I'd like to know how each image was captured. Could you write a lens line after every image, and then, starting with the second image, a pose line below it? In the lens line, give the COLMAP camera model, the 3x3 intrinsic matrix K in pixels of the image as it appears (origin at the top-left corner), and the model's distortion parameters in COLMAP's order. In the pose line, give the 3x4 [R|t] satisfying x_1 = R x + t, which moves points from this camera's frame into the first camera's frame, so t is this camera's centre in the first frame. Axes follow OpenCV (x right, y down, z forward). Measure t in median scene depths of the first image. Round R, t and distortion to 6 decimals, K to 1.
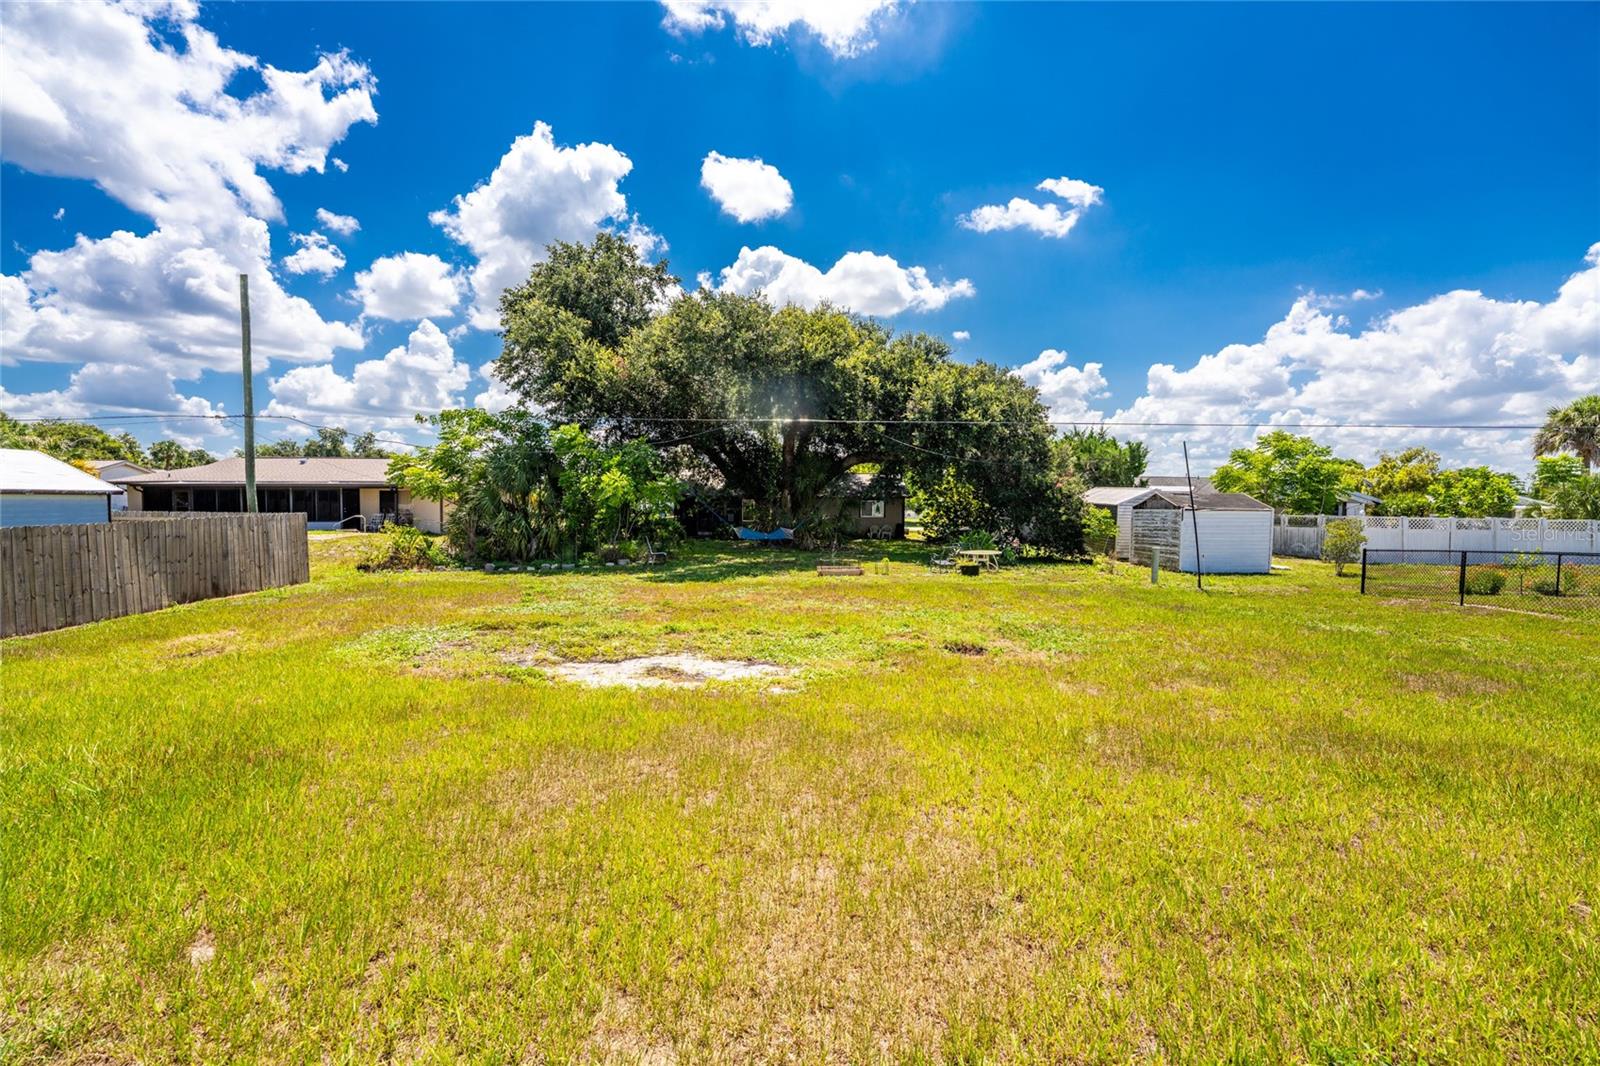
lens RADIAL K [[683.3, 0, 800.0], [0, 683.3, 533.0], [0, 0, 1]] dist [-0.029311, -0.000218]
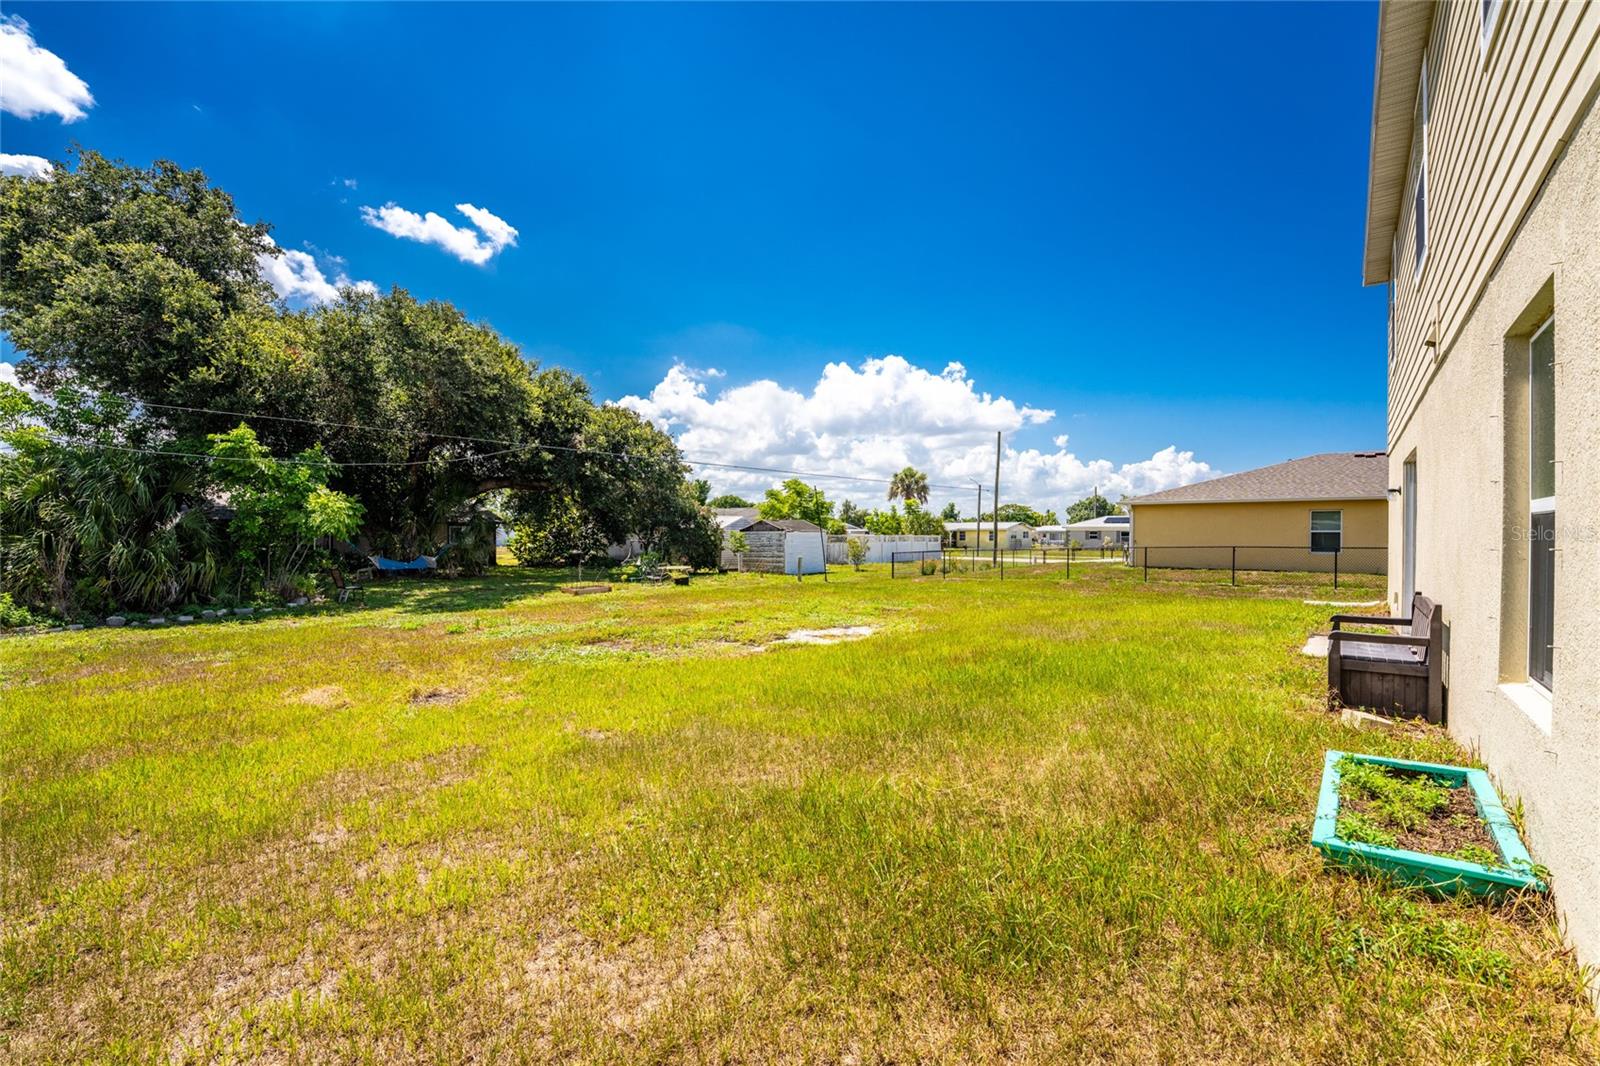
lens RADIAL K [[683.3, 0, 800.0], [0, 683.3, 533.0], [0, 0, 1]] dist [-0.029311, -0.000218]
pose [[0.636929, -0.006913, 0.770891, -0.106119], [0.036758, 0.999095, -0.021410, 0.000339], [-0.770046, 0.041973, 0.636607, 0.008811]]
